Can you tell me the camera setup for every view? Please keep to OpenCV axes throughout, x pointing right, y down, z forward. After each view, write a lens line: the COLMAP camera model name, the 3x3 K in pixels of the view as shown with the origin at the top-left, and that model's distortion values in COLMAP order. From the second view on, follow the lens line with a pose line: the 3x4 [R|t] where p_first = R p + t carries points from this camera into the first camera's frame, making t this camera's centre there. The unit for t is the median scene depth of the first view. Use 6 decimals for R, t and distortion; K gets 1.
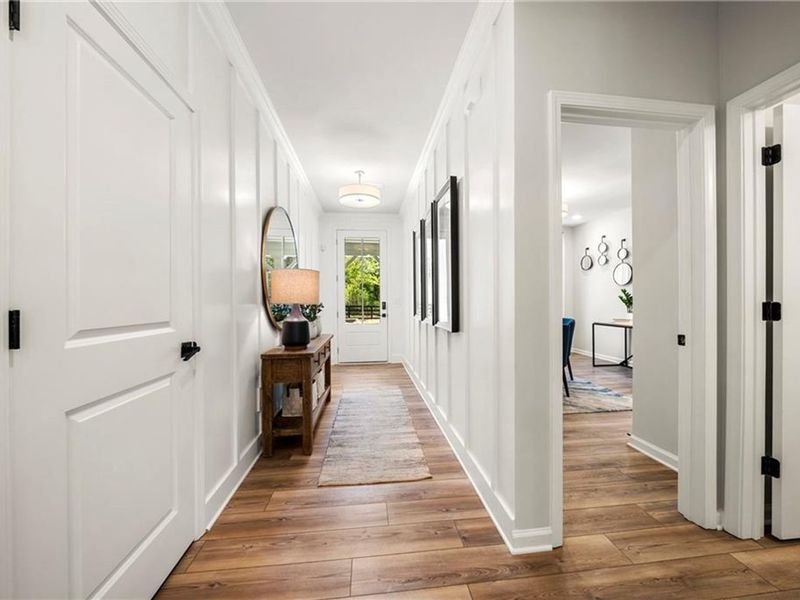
lens RADIAL K [[309.3, 0, 401.7], [0, 309.3, 298.6], [0, 0, 1]] dist [-0.006197, 0.000027]
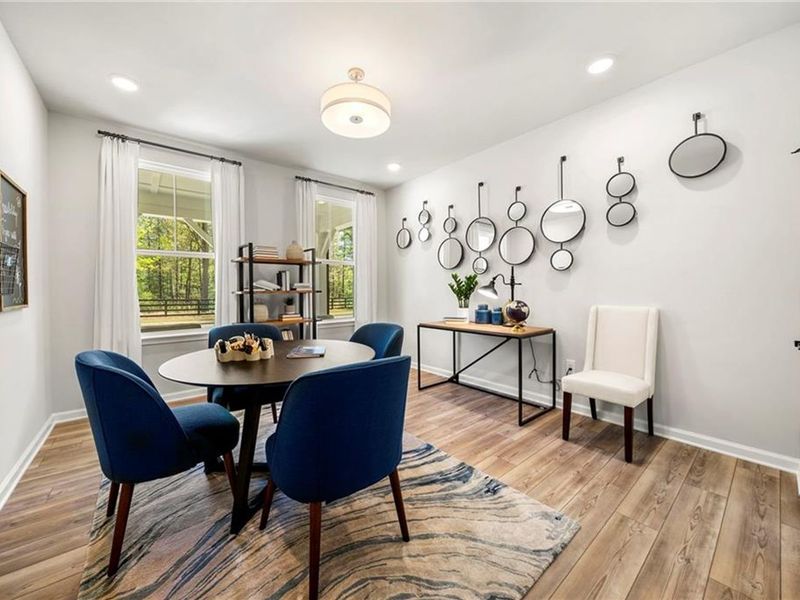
lens RADIAL K [[315.5, 0, 401.2], [0, 315.5, 298.1], [0, 0, 1]] dist [-0.004022, -0.000140]
pose [[0.832264, -0.019086, 0.554050, 0.216751], [0.002696, 0.999535, 0.030383, 0.001380], [-0.554372, -0.023794, 0.831929, 0.459868]]
